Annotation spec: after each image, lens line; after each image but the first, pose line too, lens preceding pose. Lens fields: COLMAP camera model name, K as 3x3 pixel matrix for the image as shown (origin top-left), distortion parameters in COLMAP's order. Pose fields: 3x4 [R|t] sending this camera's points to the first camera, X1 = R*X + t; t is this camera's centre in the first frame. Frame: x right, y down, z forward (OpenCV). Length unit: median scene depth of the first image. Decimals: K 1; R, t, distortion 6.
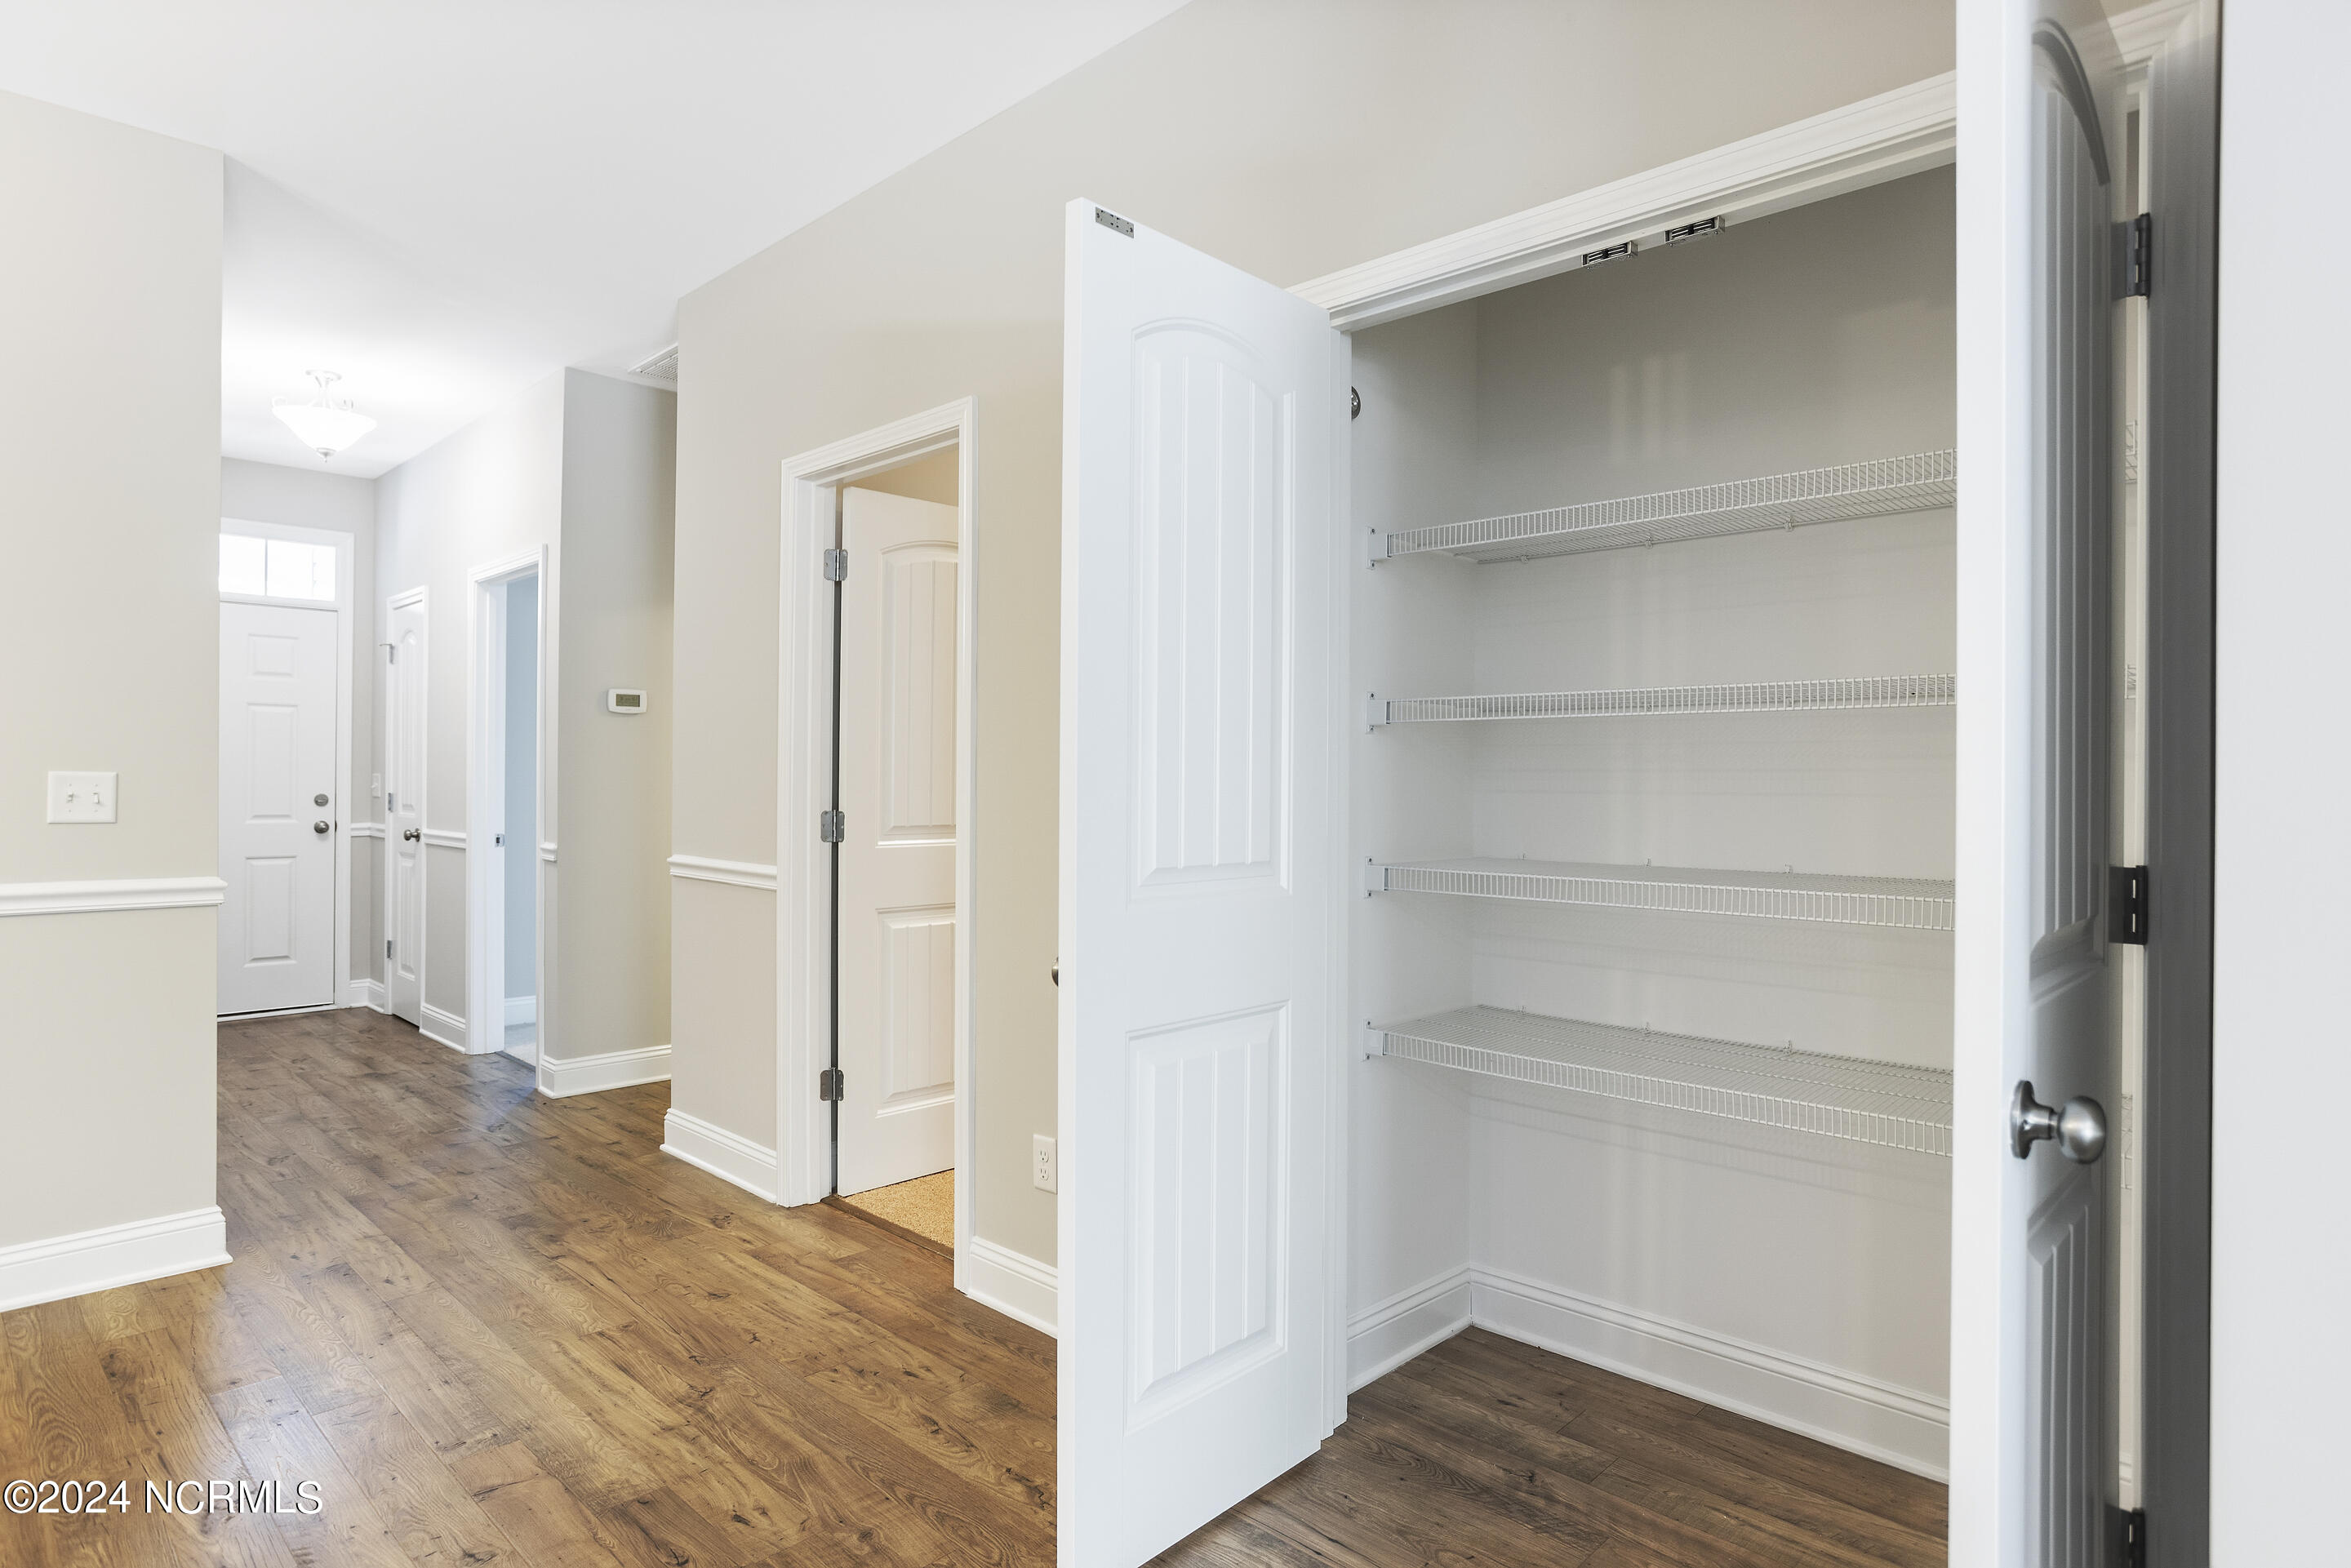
lens RADIAL K [[1309.6, 0, 1177.3], [0, 1309.6, 770.2], [0, 0, 1]] dist [-0.047091, 0.039487]
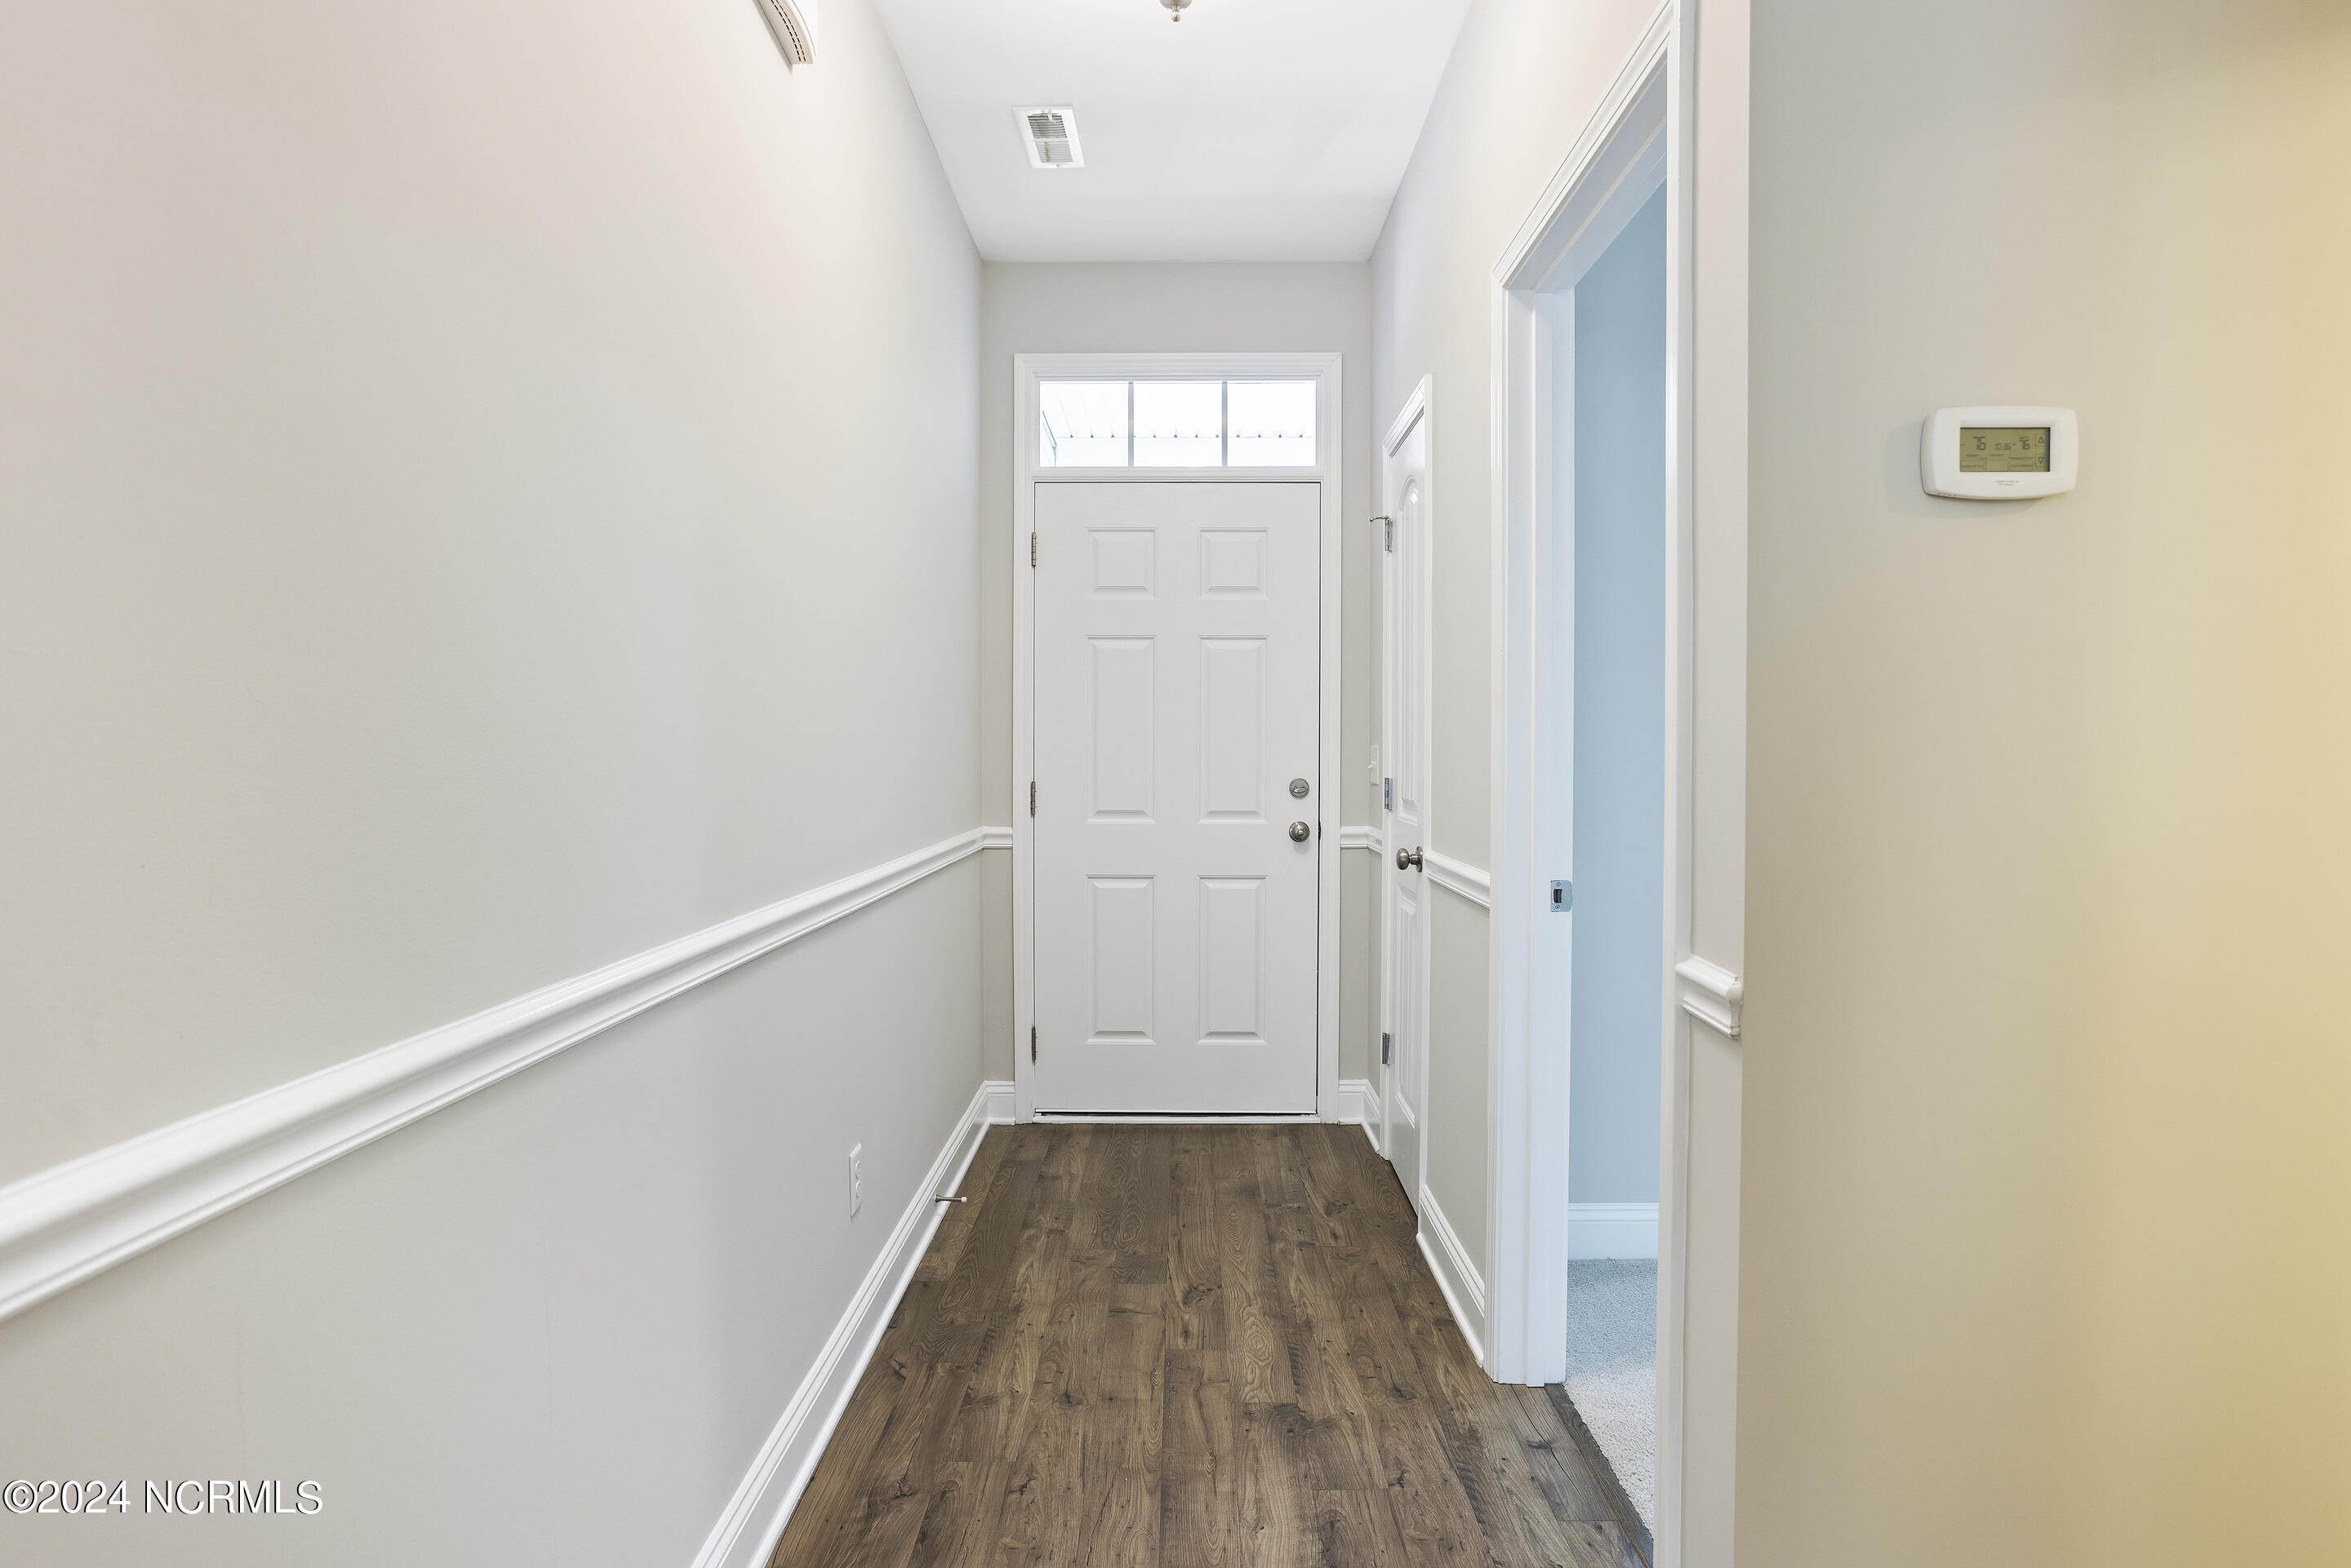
lens RADIAL K [[1209.9, 0, 1177.5], [0, 1209.9, 782.9], [0, 0, 1]] dist [-0.050810, 0.031248]
pose [[0.696322, 0.014456, -0.717584, -0.294097], [0.004509, 0.999689, 0.024515, 0.006084], [0.717716, -0.020306, 0.696040, 0.571300]]
